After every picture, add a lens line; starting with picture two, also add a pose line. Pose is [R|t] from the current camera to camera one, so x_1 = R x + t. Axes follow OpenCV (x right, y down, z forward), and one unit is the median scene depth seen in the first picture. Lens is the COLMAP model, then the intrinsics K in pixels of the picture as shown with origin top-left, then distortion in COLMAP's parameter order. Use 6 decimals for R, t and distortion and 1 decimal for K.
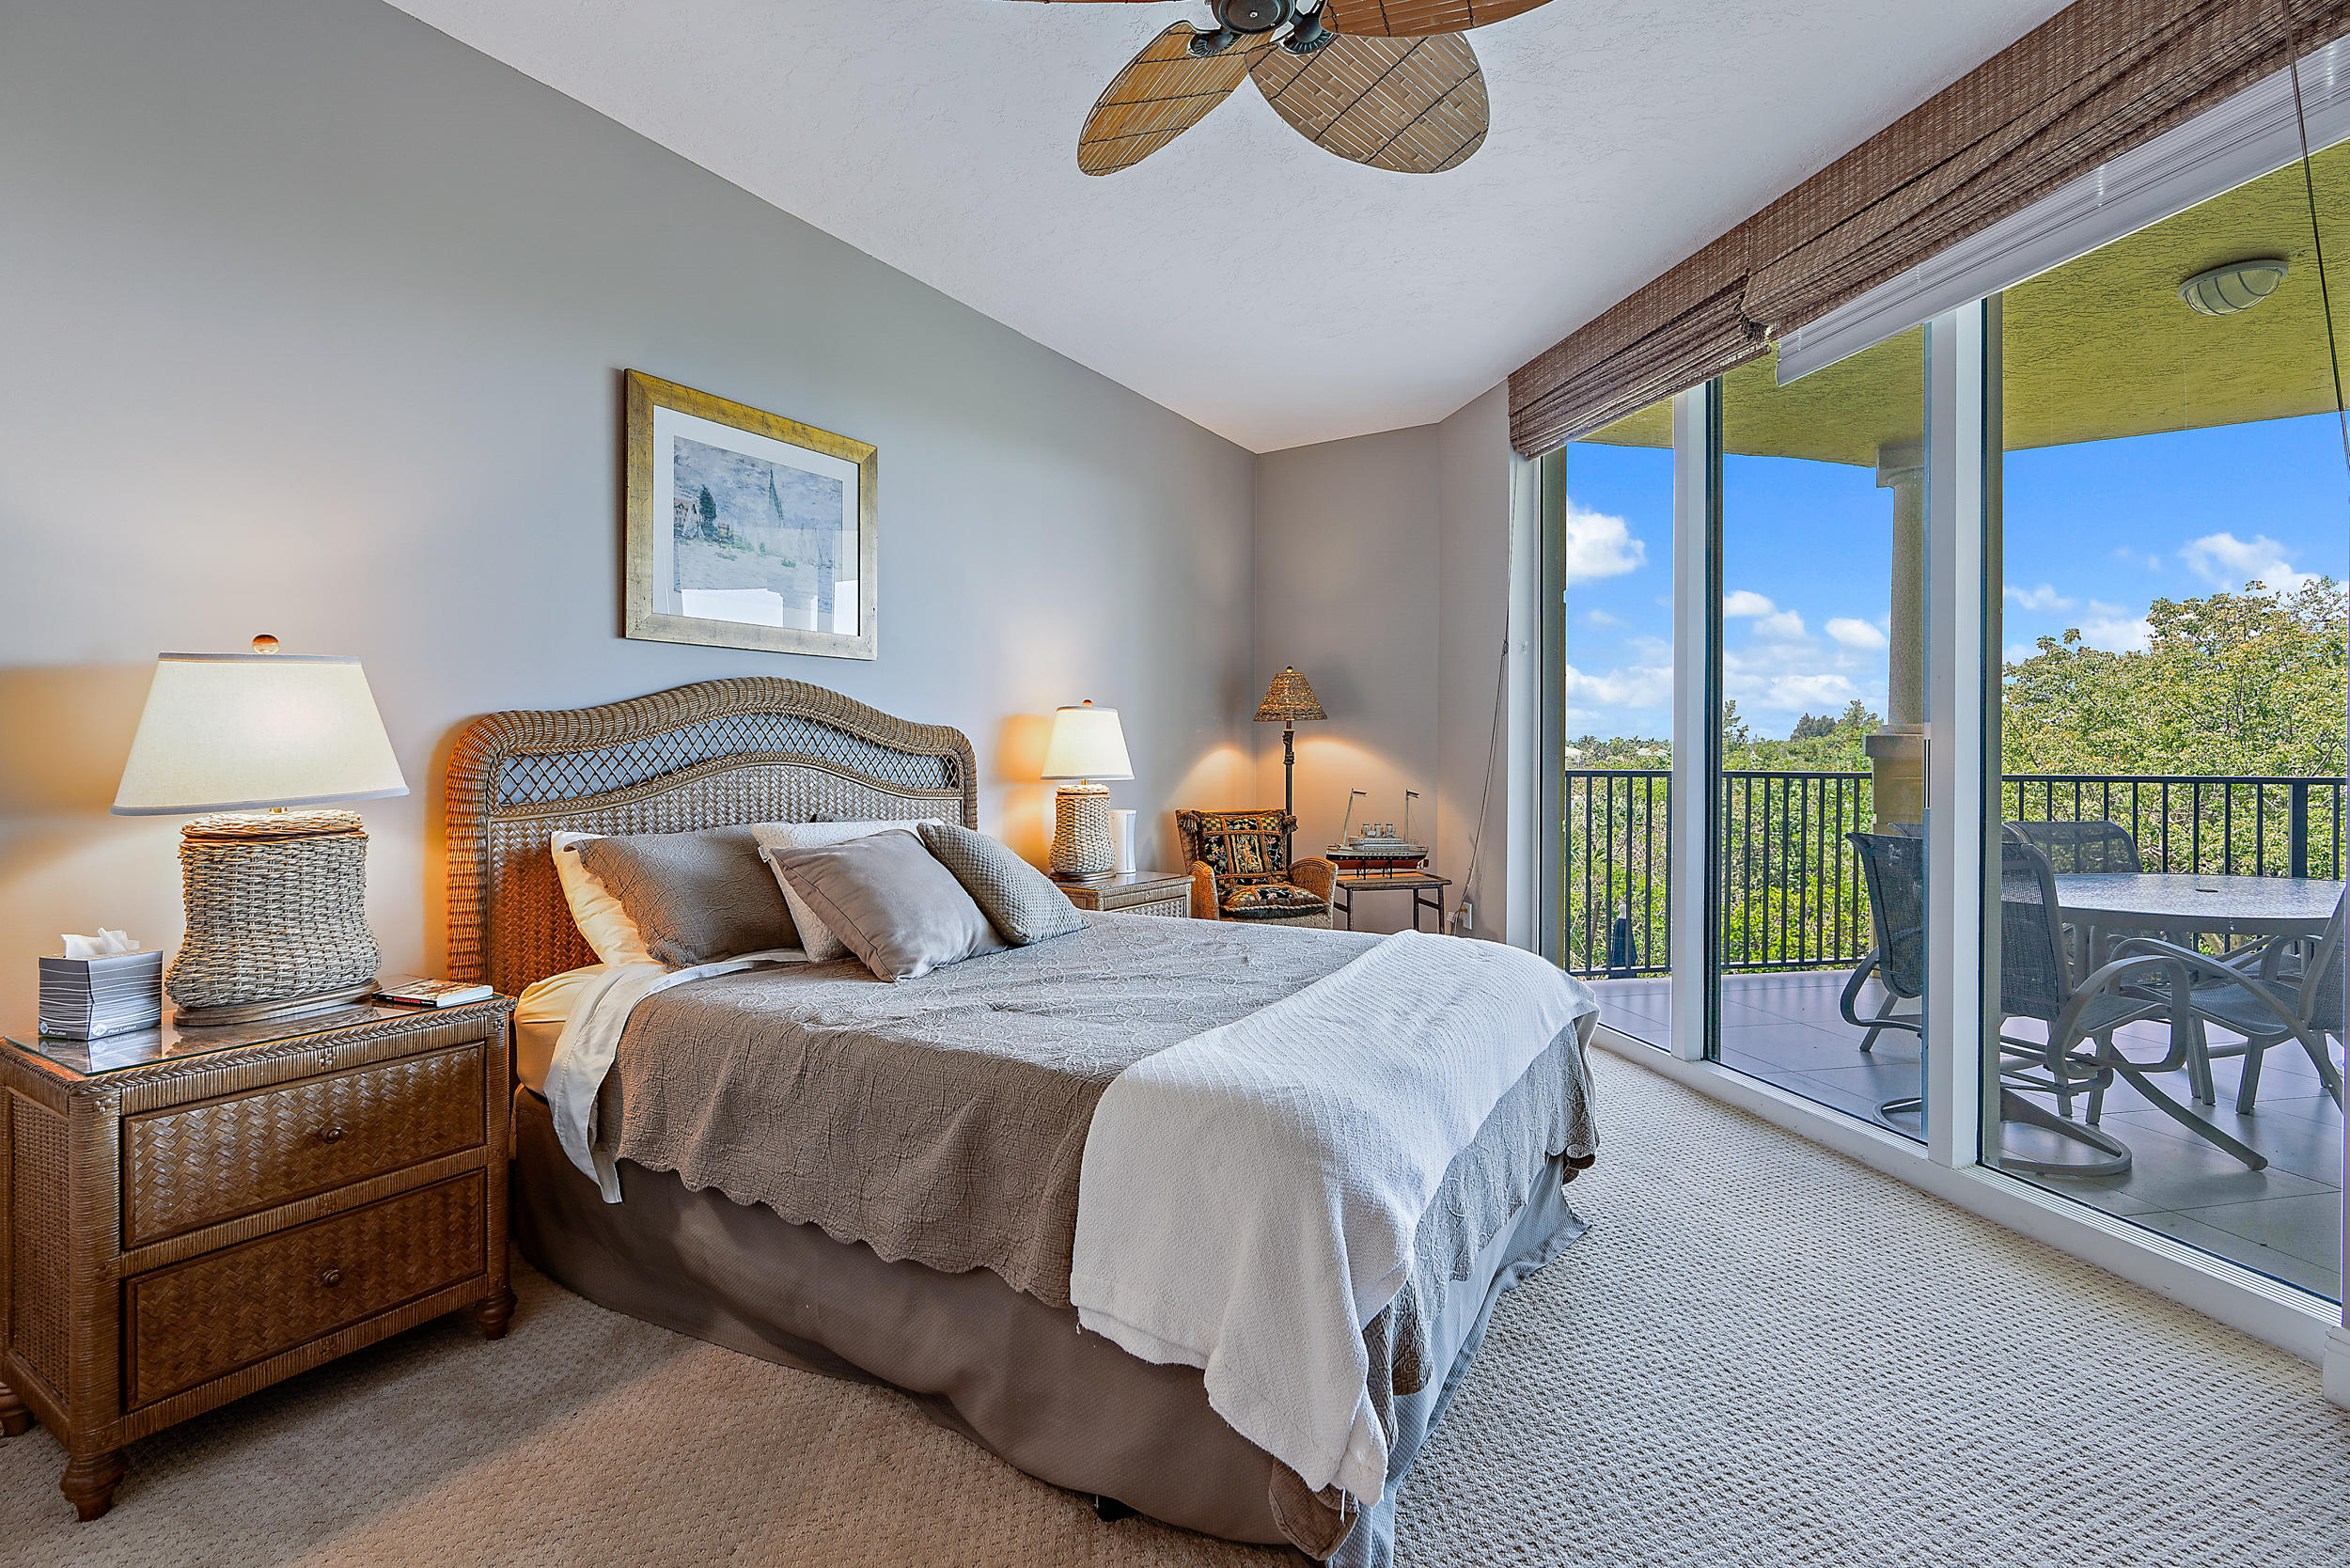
lens RADIAL K [[1035.3, 0, 1165.4], [0, 1035.3, 767.0], [0, 0, 1]] dist [-0.001273, 0.000575]
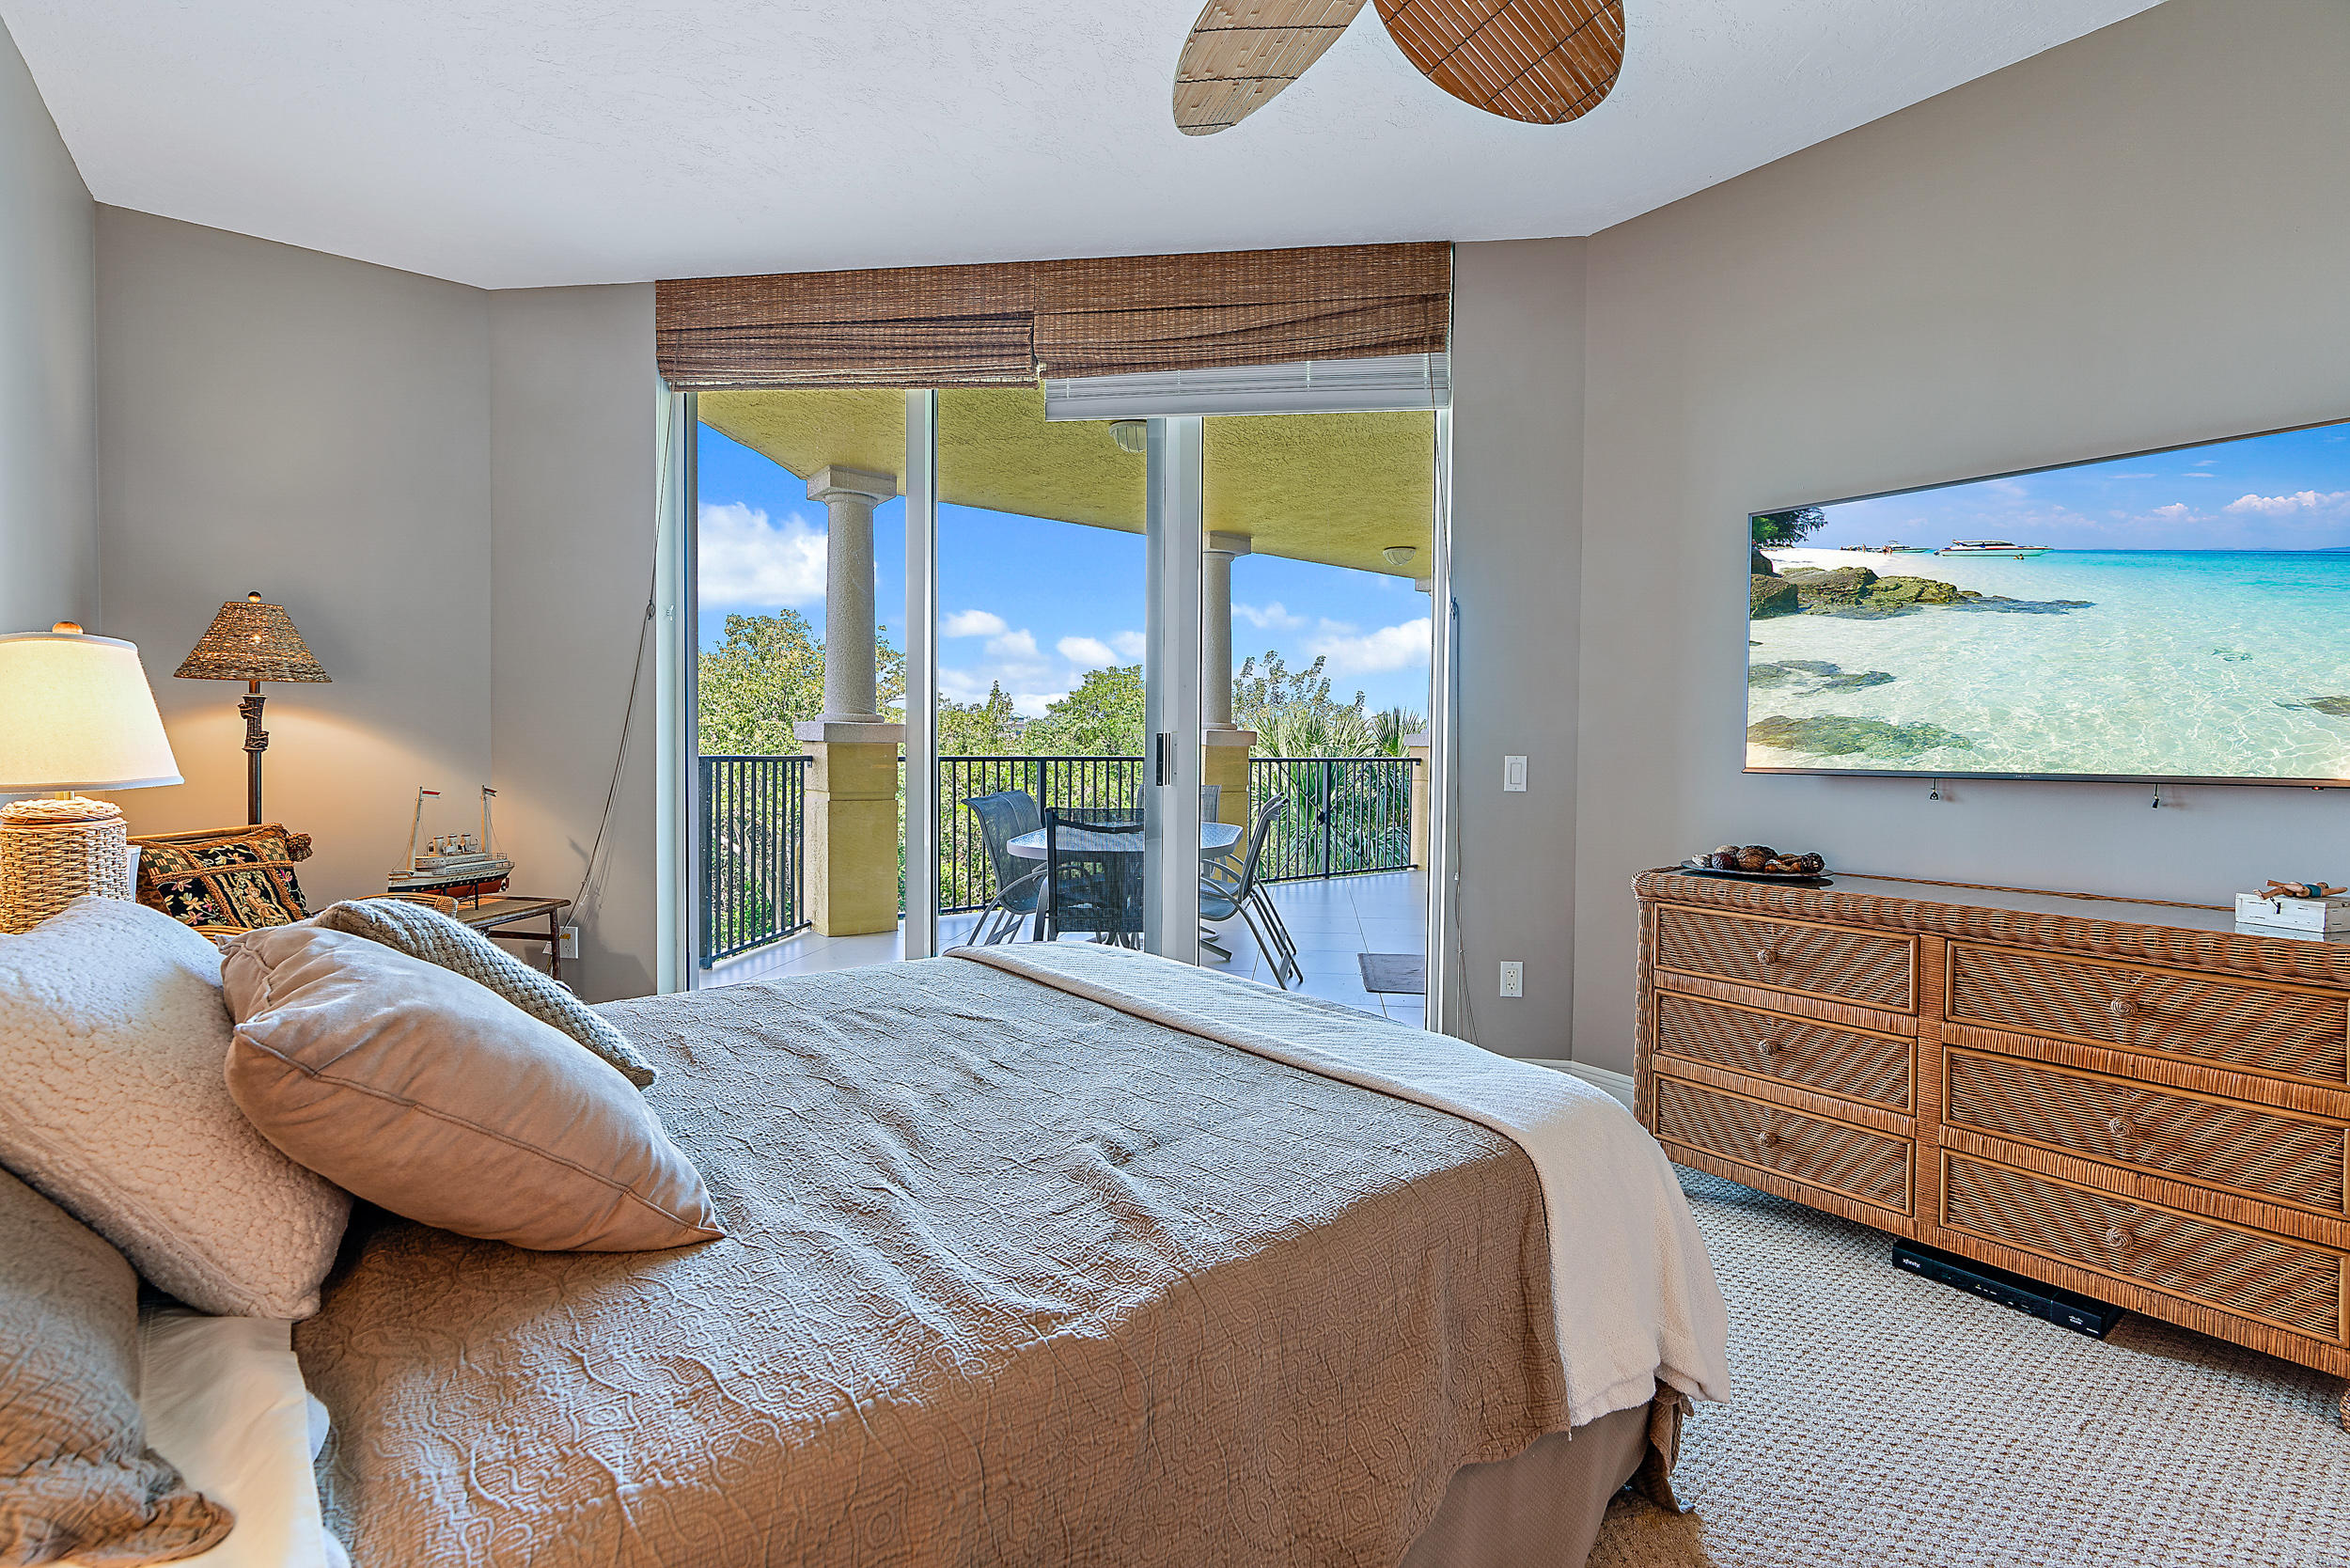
lens RADIAL K [[1035.3, 0, 1165.4], [0, 1035.3, 767.0], [0, 0, 1]] dist [-0.001273, 0.000575]
pose [[0.351247, -0.020235, 0.936064, -0.334490], [0.001586, 0.999778, 0.021017, -0.006299], [-0.936282, -0.005897, 0.351201, 0.355965]]
